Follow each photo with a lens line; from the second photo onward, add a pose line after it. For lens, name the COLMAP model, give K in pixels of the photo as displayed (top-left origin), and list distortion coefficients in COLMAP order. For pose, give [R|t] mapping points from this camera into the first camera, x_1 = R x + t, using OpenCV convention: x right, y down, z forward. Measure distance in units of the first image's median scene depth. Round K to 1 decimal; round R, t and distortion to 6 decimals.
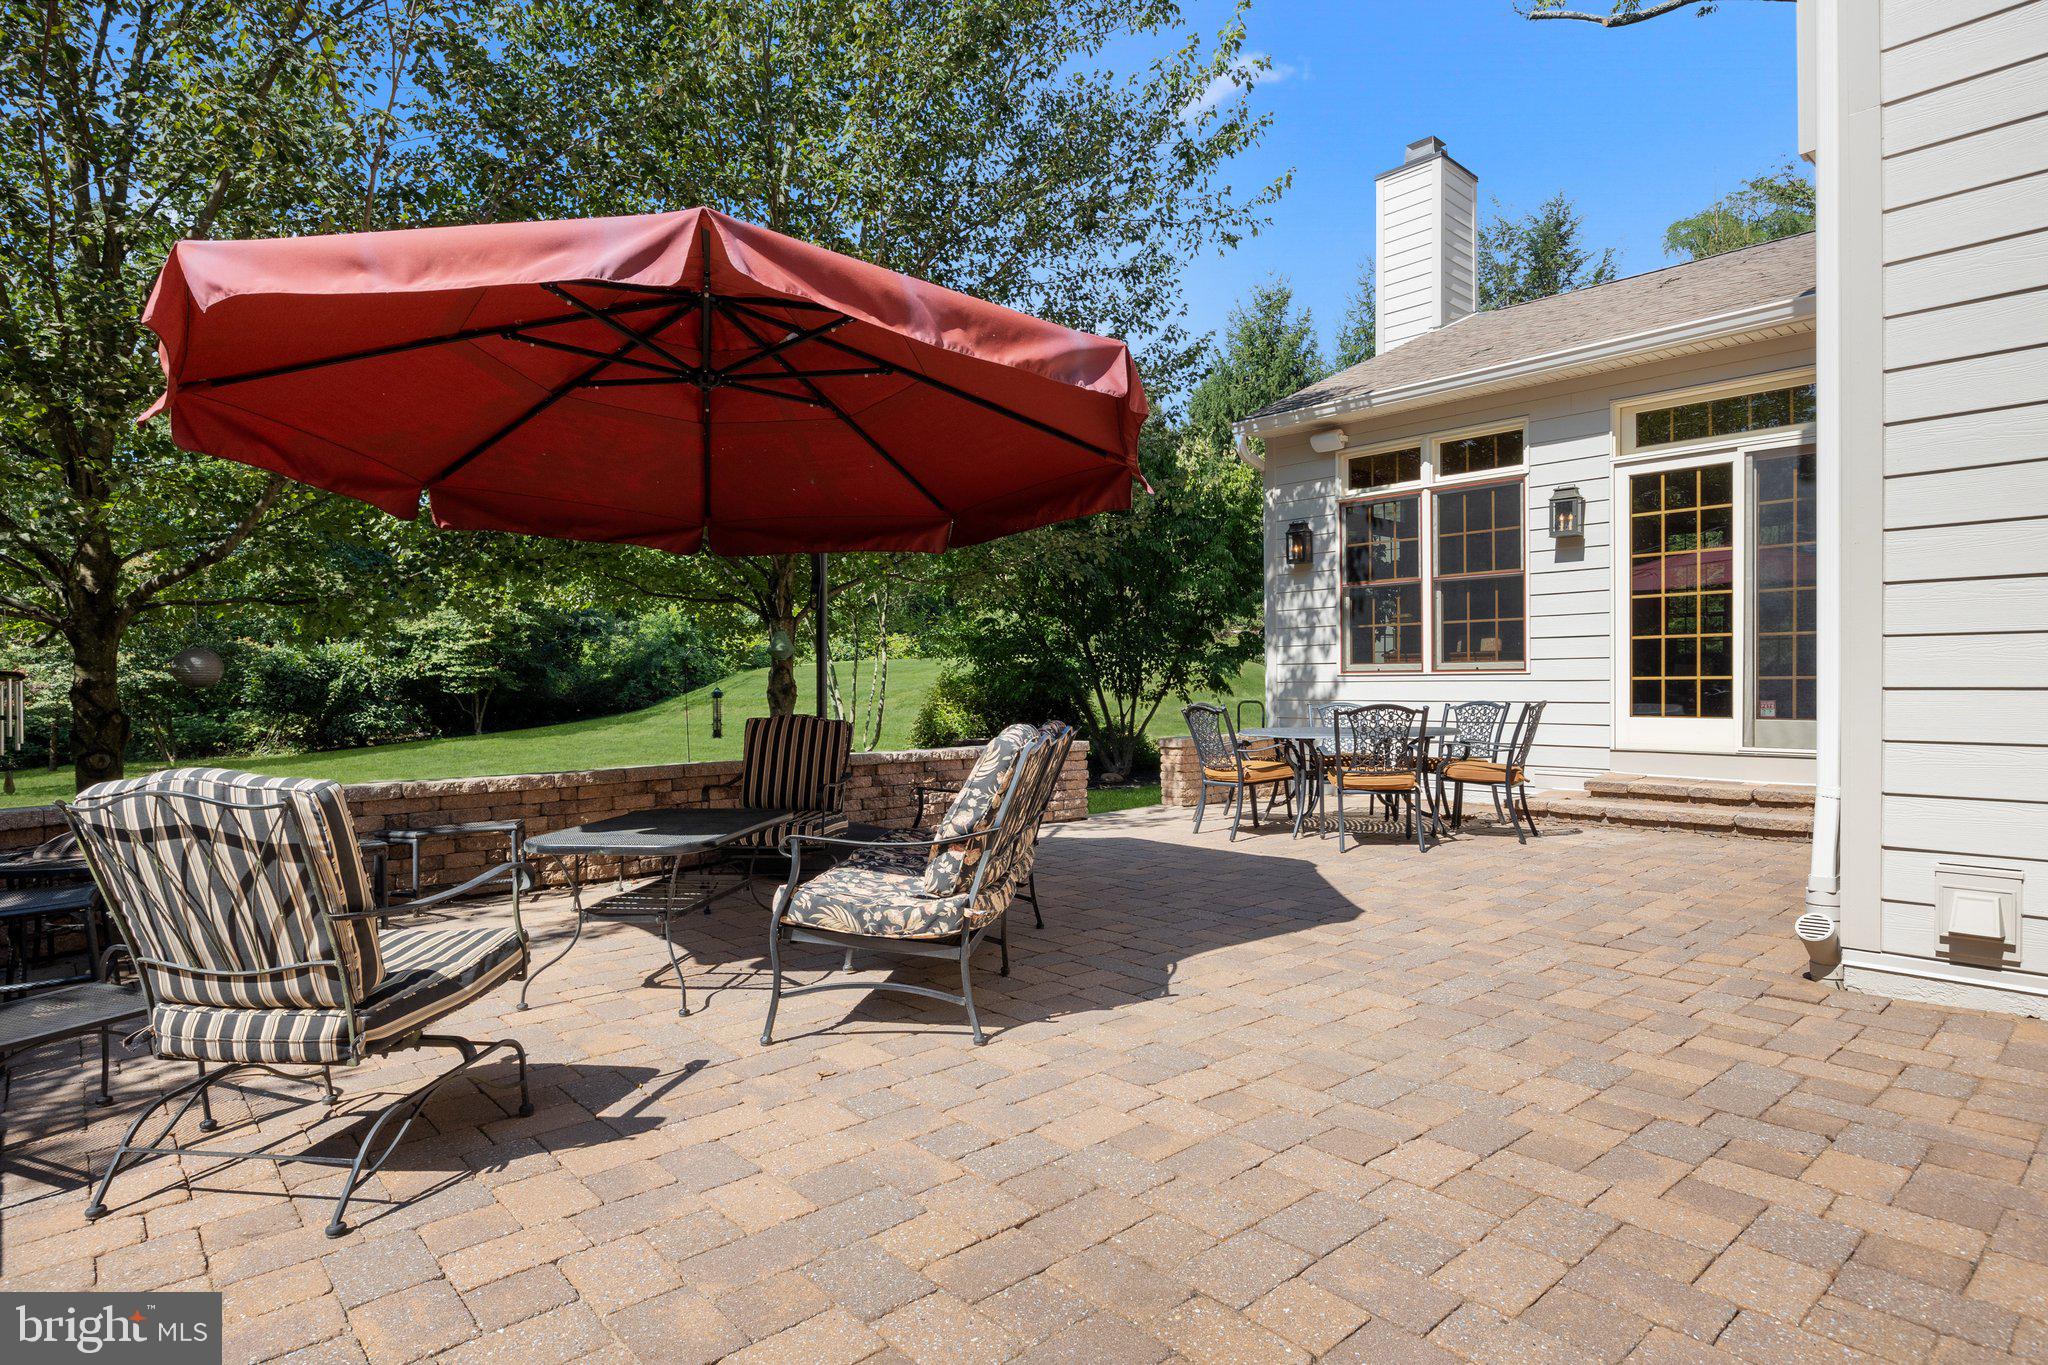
lens RADIAL K [[1100.4, 0, 1031.0], [0, 1100.4, 712.4], [0, 0, 1]] dist [0.001616, 0.000580]
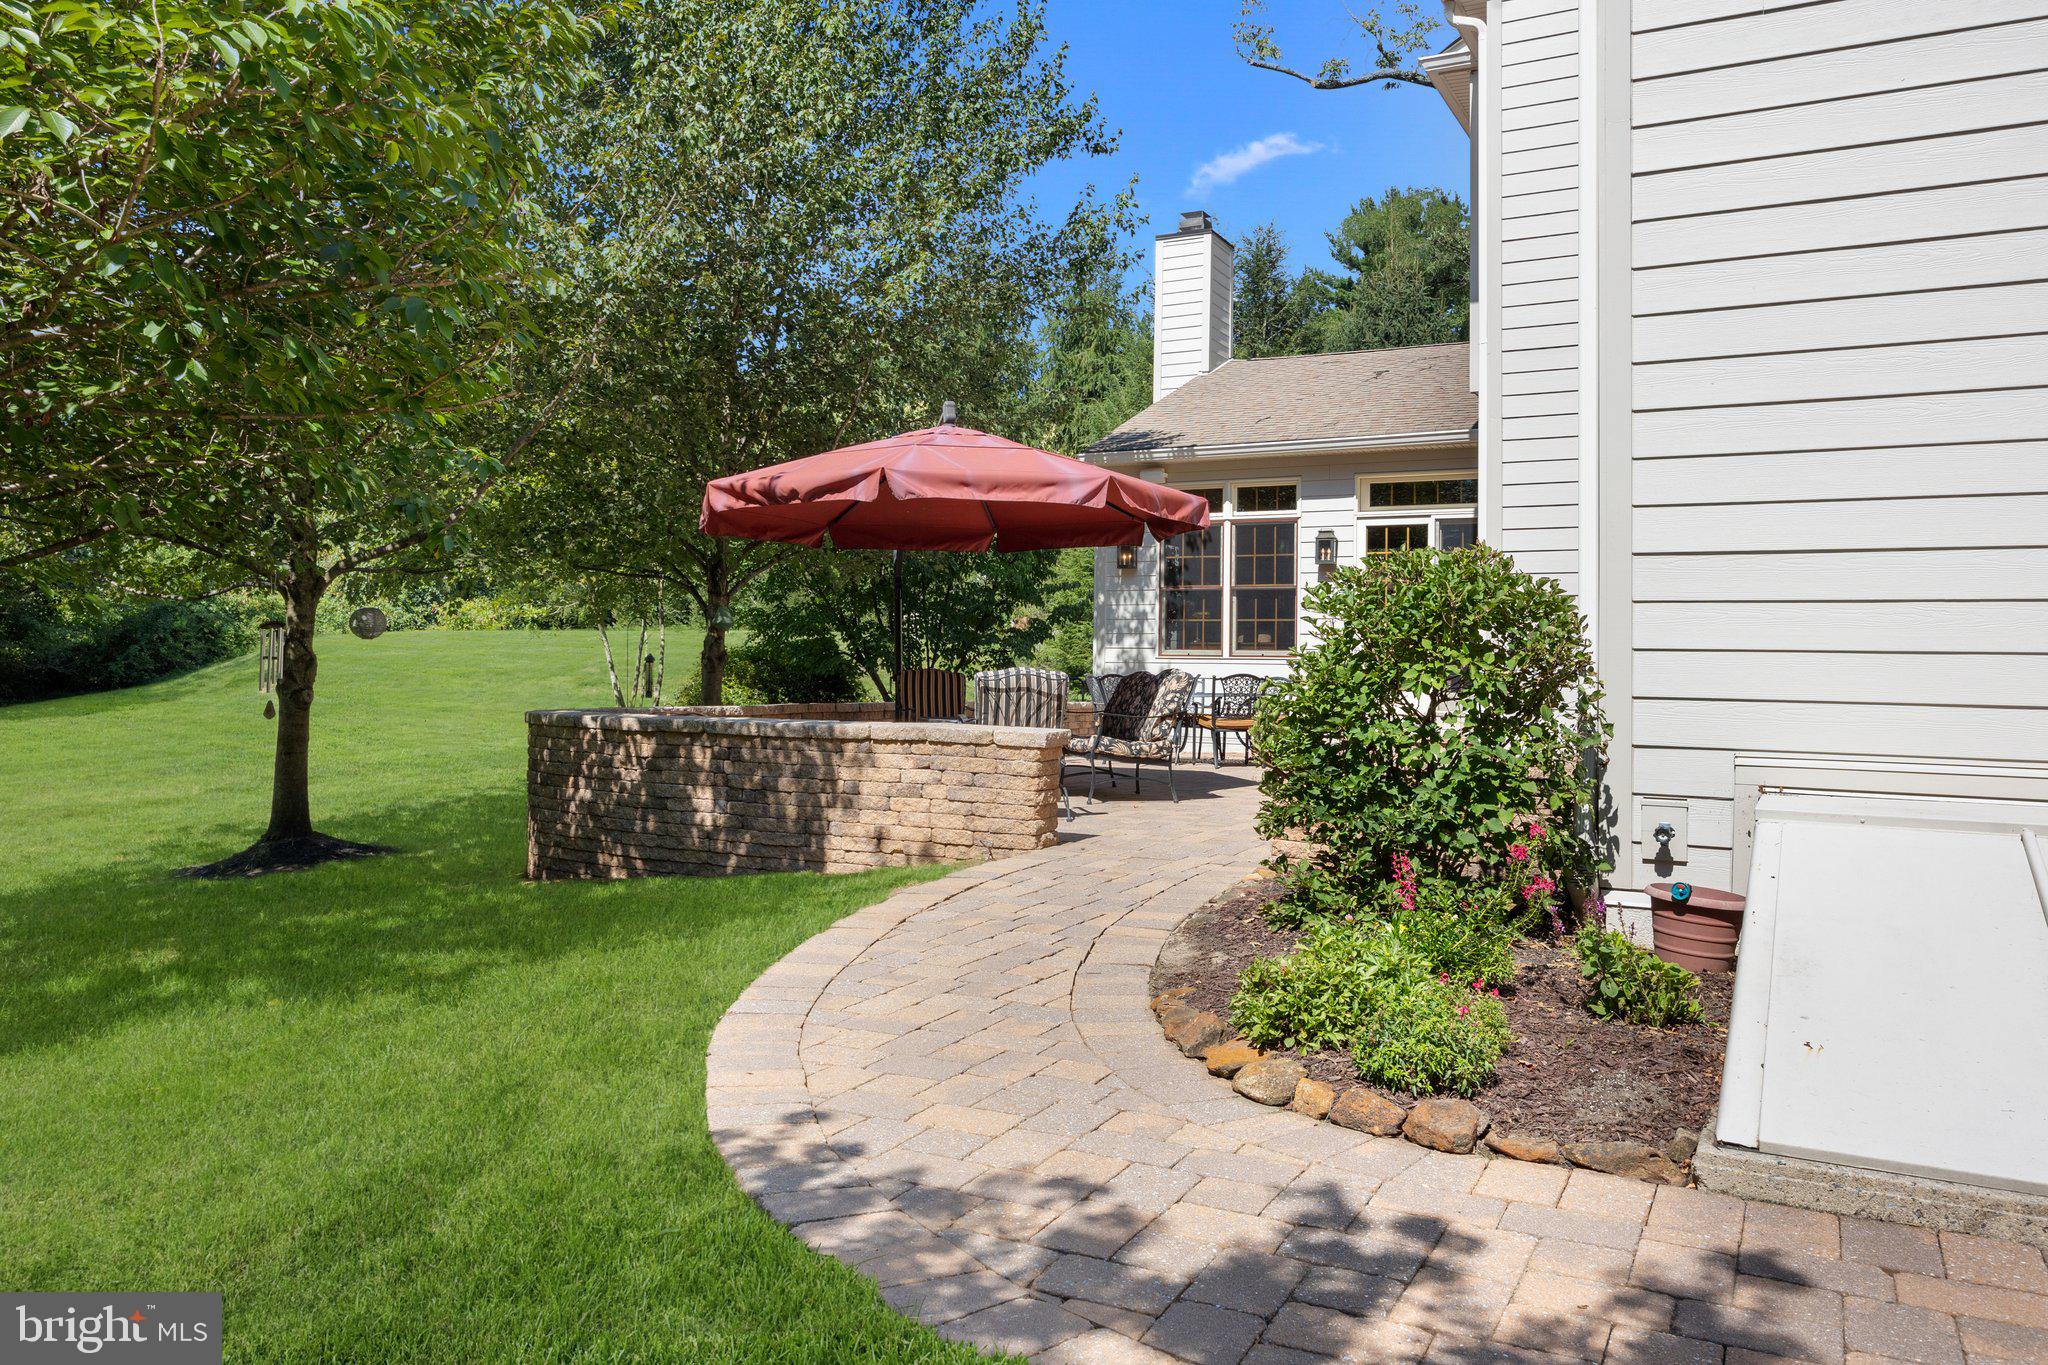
lens RADIAL K [[1476.8, 0, 1024.0], [0, 1476.8, 682.5], [0, 0, 1]] dist [-0.000096, -0.000644]
pose [[0.945670, 0.022027, 0.324381, -0.459230], [-0.015300, 0.999612, -0.023274, 0.040652], [-0.324768, 0.017046, 0.945640, -0.624527]]
